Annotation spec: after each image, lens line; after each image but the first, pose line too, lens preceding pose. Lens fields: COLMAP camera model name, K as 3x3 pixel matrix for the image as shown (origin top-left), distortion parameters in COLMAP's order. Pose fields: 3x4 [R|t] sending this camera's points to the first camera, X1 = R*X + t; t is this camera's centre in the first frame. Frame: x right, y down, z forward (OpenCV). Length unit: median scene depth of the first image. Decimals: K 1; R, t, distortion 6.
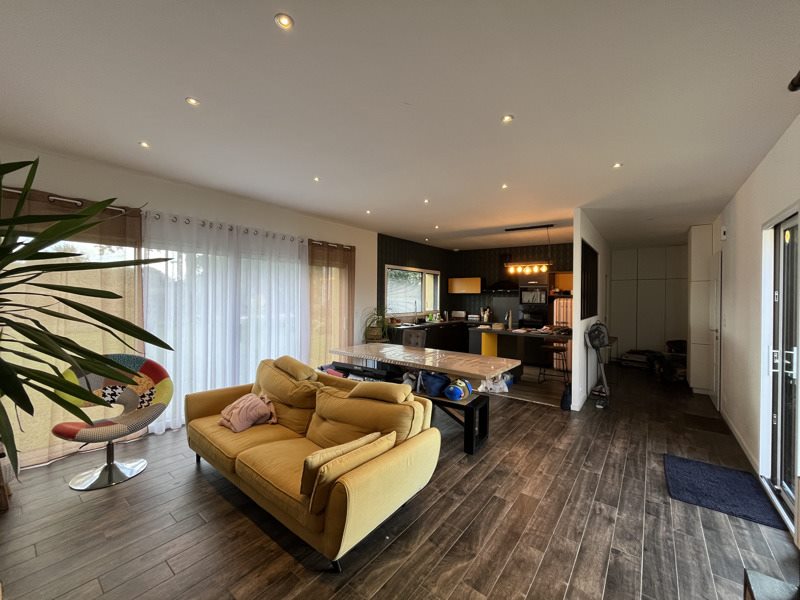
lens RADIAL K [[320.5, 0, 400.4], [0, 320.5, 298.8], [0, 0, 1]] dist [-0.001483, 0.000041]
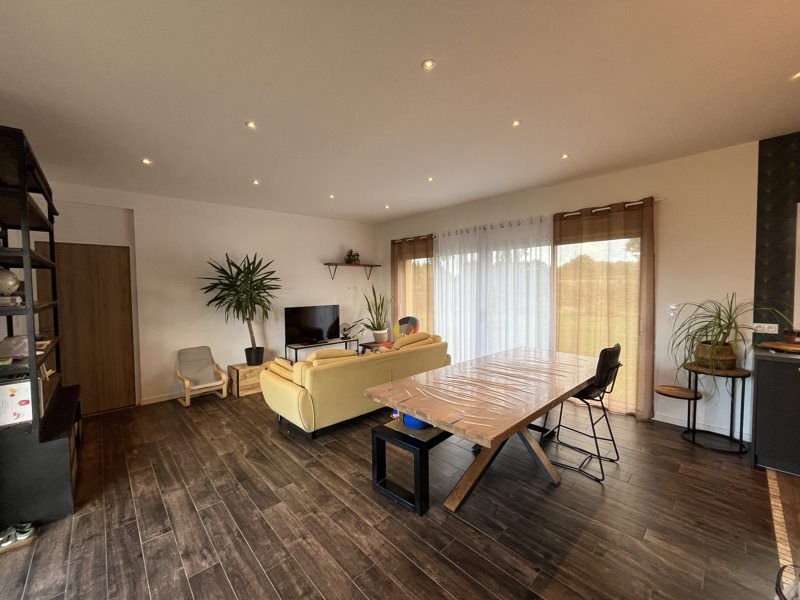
lens RADIAL K [[320.5, 0, 397.0], [0, 320.5, 300.7], [0, 0, 1]] dist [-0.001483, 0.000041]
pose [[-0.150253, 0.037757, -0.987926, 1.304416], [0.003998, 0.999285, 0.037584, 0.008553], [0.988639, 0.001697, -0.150297, 1.584529]]
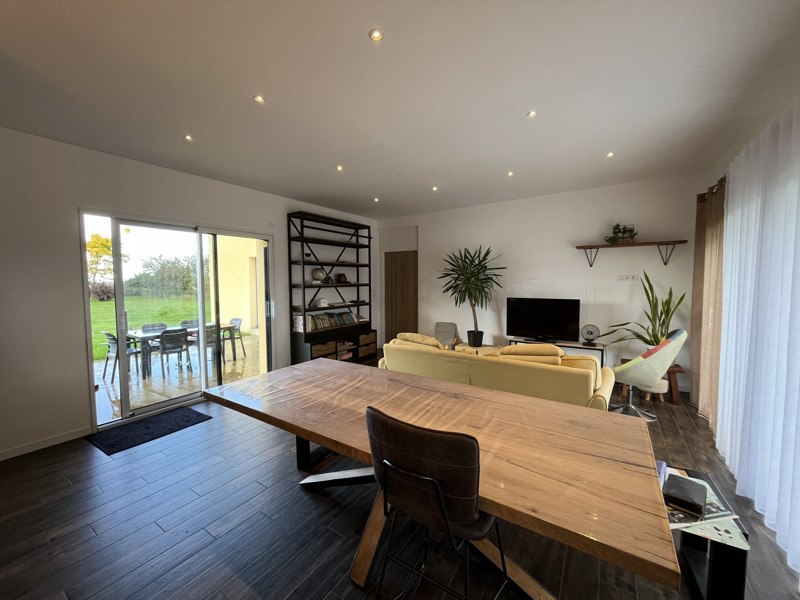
lens RADIAL K [[320.5, 0, 396.2], [0, 320.5, 298.6], [0, 0, 1]] dist [-0.001483, 0.000041]
pose [[-0.996622, 0.001936, -0.082098, 0.574789], [-0.003514, 0.997802, 0.066177, 0.004597], [0.082045, 0.066241, -0.994425, 2.241153]]
